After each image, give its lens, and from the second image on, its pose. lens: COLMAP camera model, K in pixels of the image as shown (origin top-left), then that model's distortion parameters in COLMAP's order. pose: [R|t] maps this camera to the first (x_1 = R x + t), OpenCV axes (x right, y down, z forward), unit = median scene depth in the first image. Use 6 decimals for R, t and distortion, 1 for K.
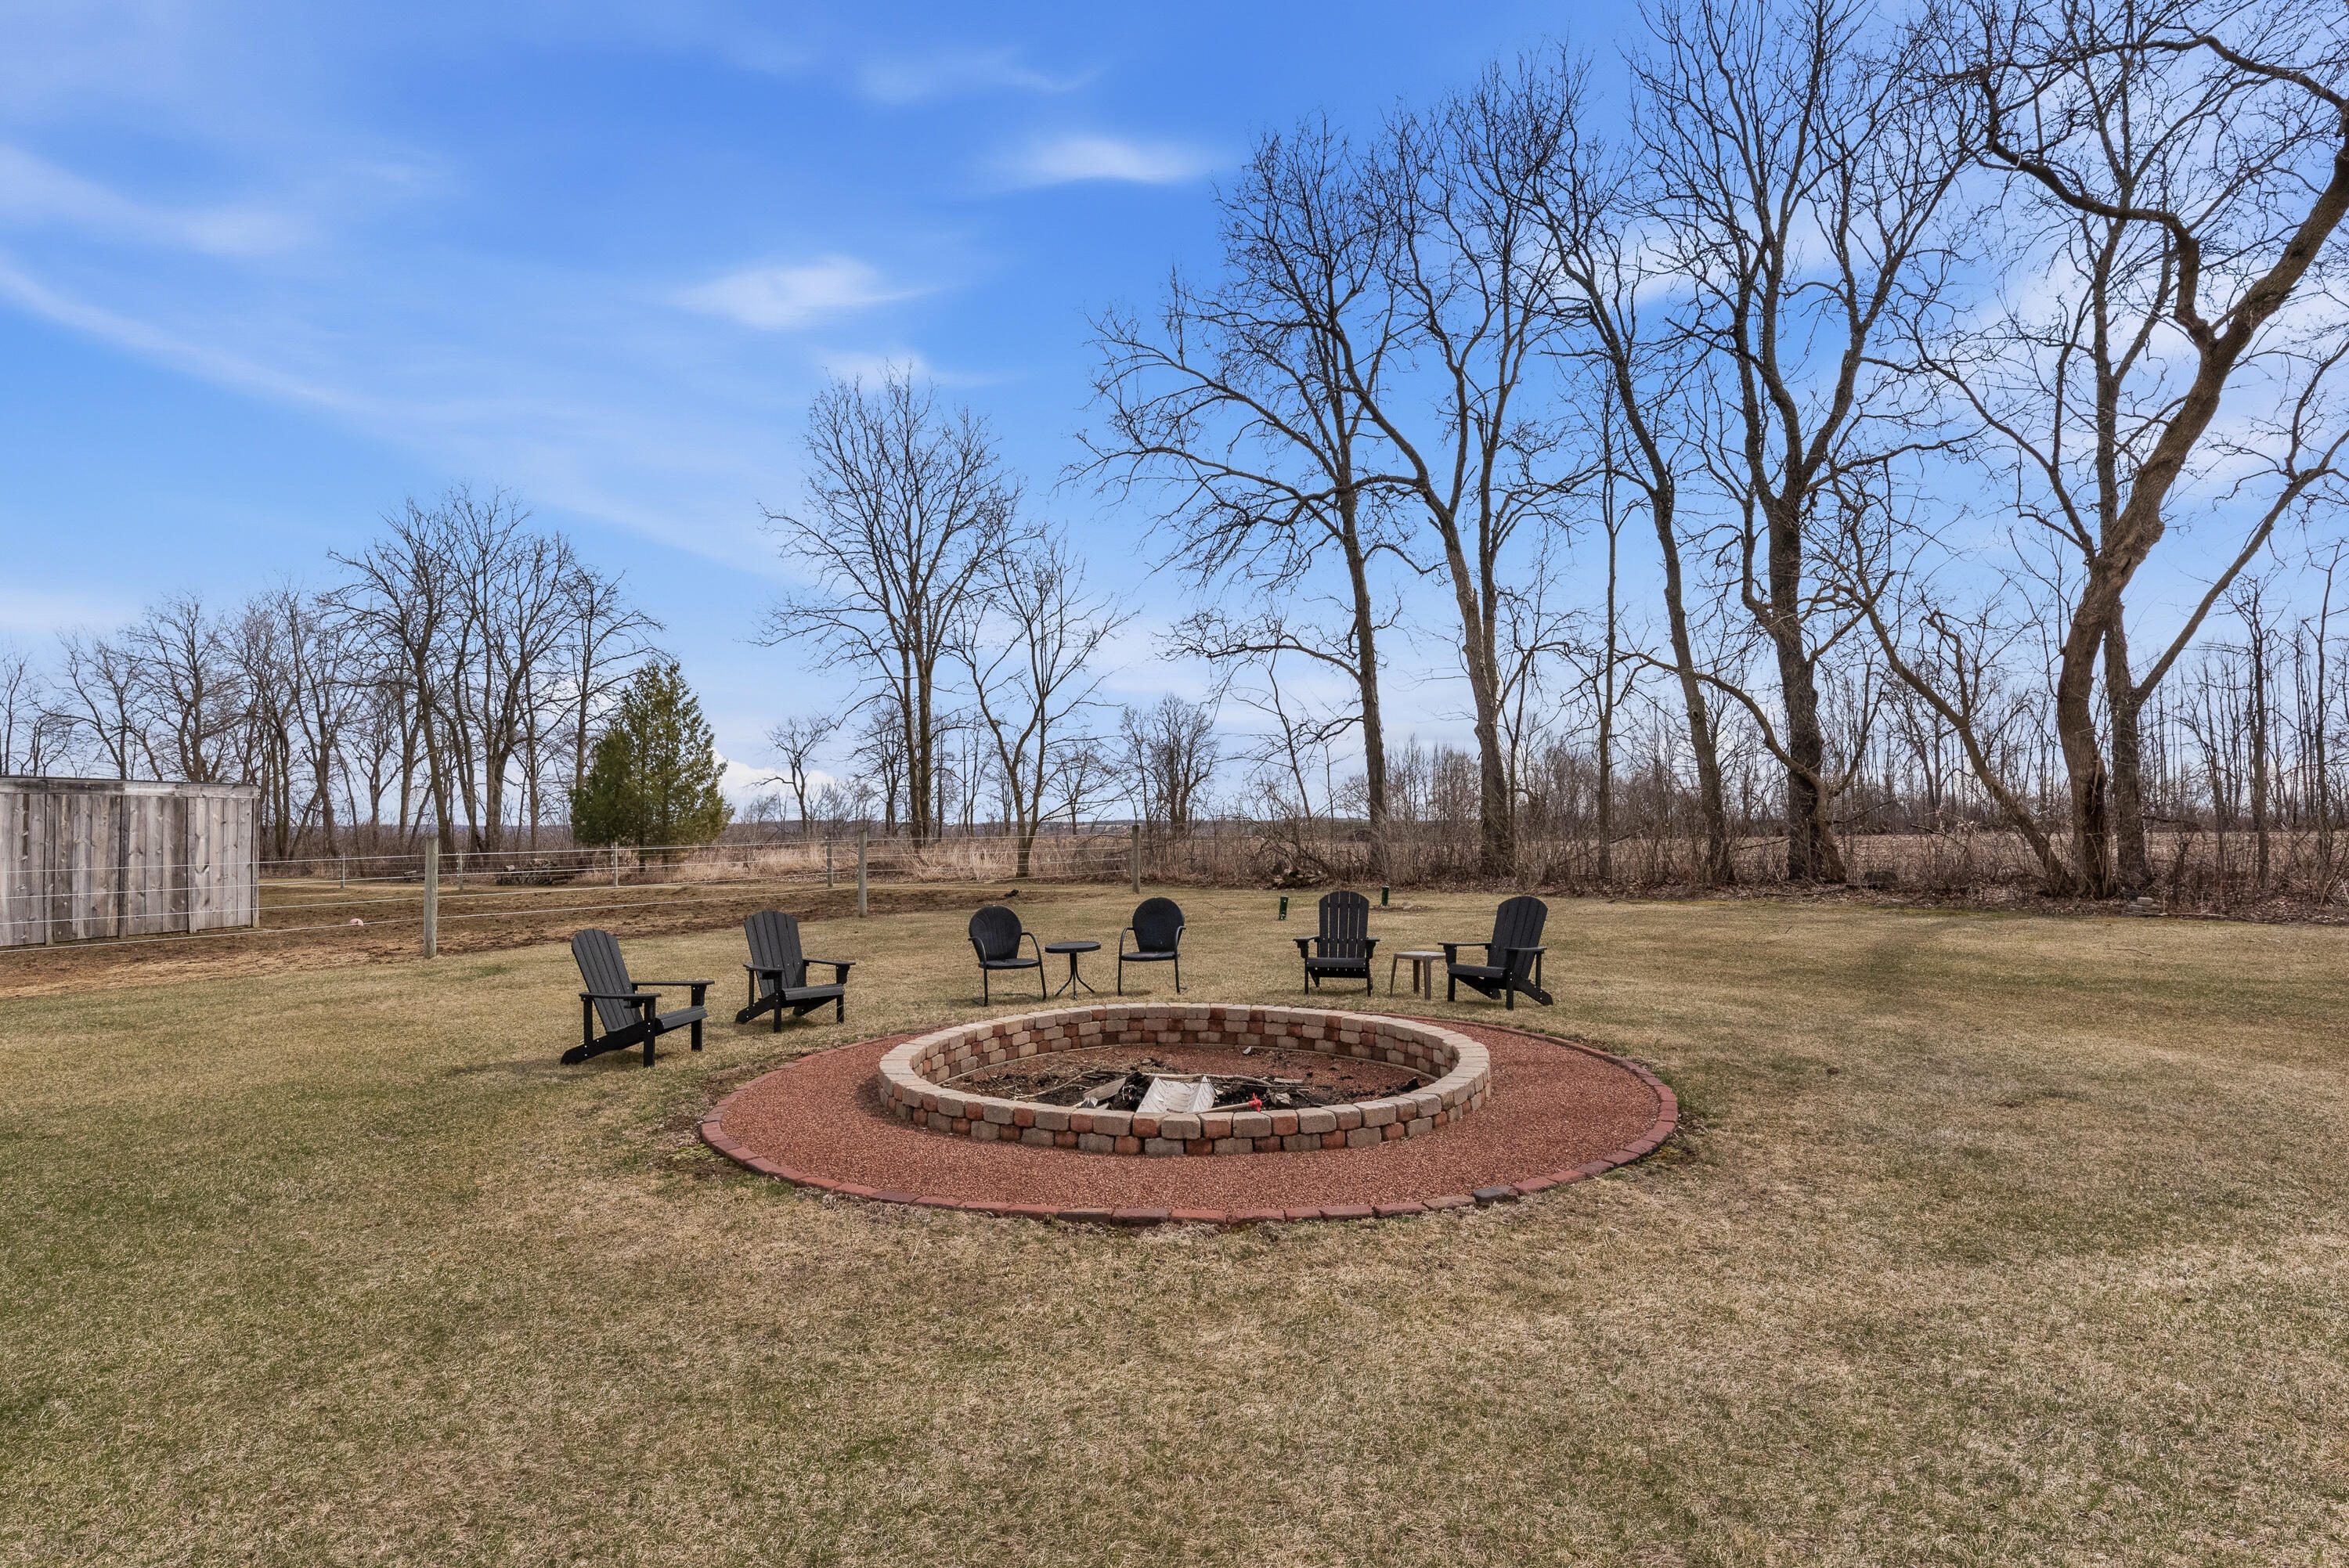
lens RADIAL K [[1241.4, 0, 1174.5], [0, 1241.4, 784.0], [0, 0, 1]] dist [-0.001447, 0.000144]
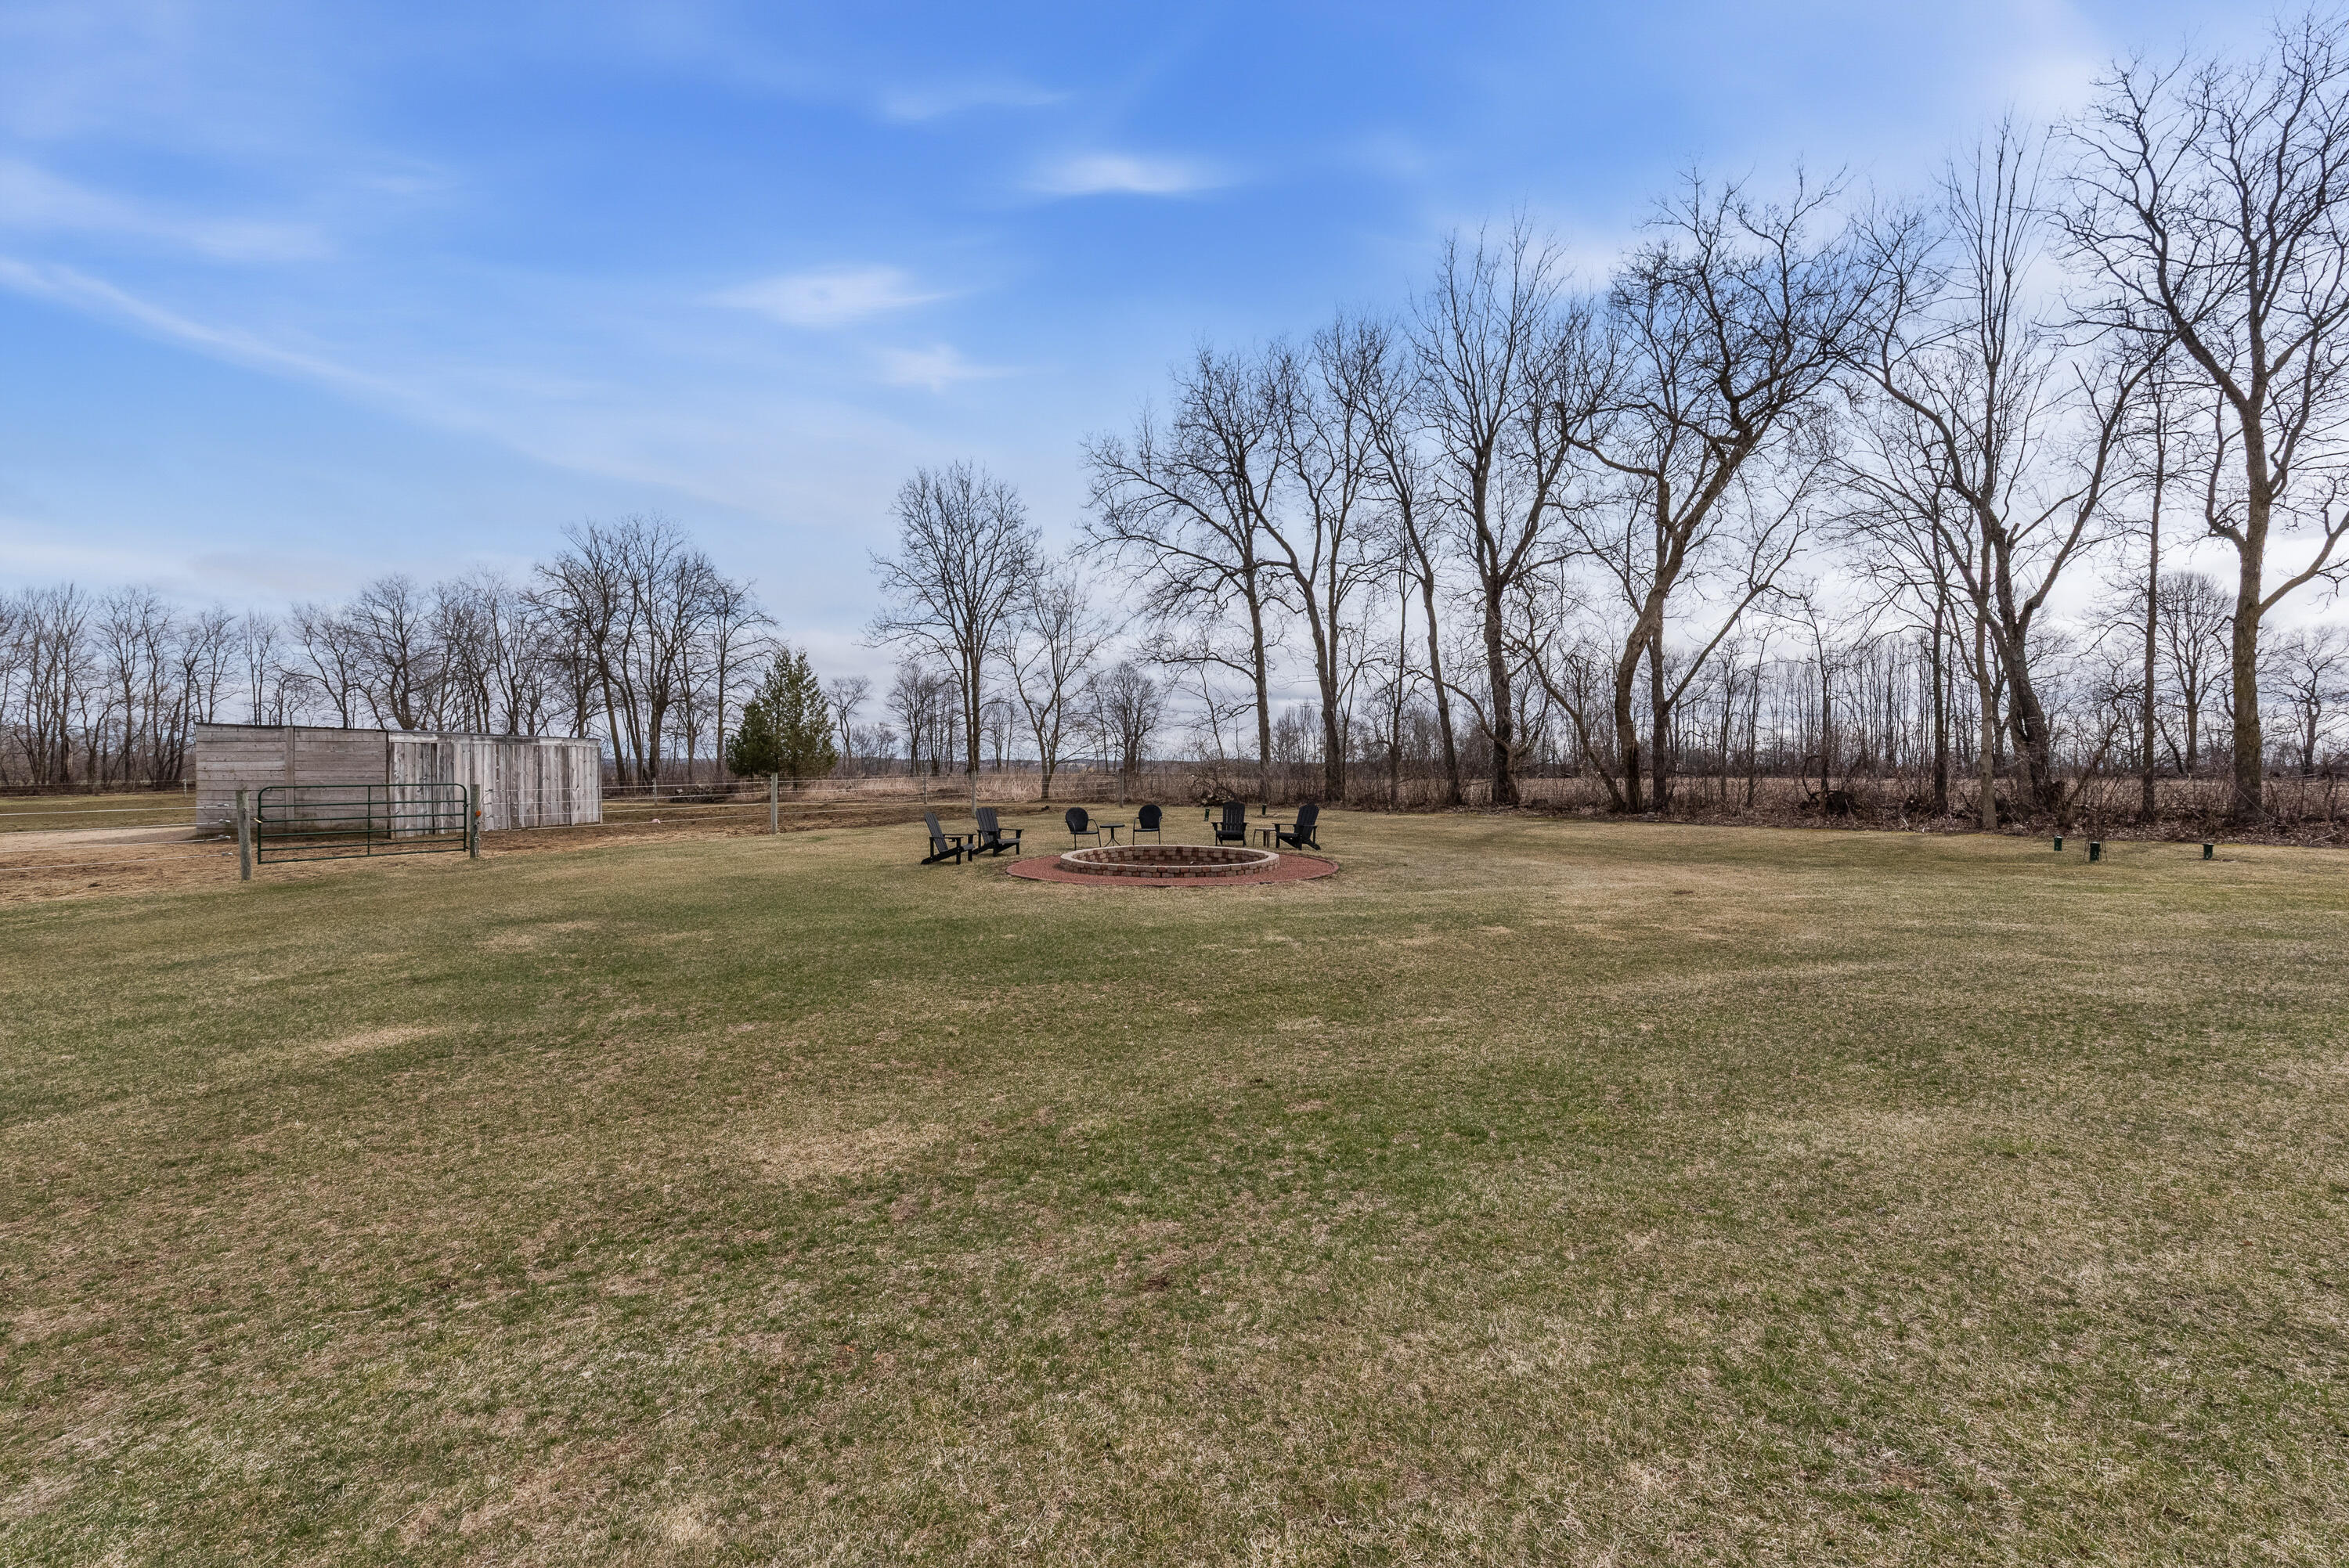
lens RADIAL K [[1040.5, 0, 1174.5], [0, 1040.5, 784.0], [0, 0, 1]] dist [0.002613, 0.000142]
pose [[0.998478, 0.009567, 0.054323, -0.031968], [-0.012462, 0.998506, 0.053196, -0.019463], [-0.053733, -0.053792, 0.997105, -0.380338]]
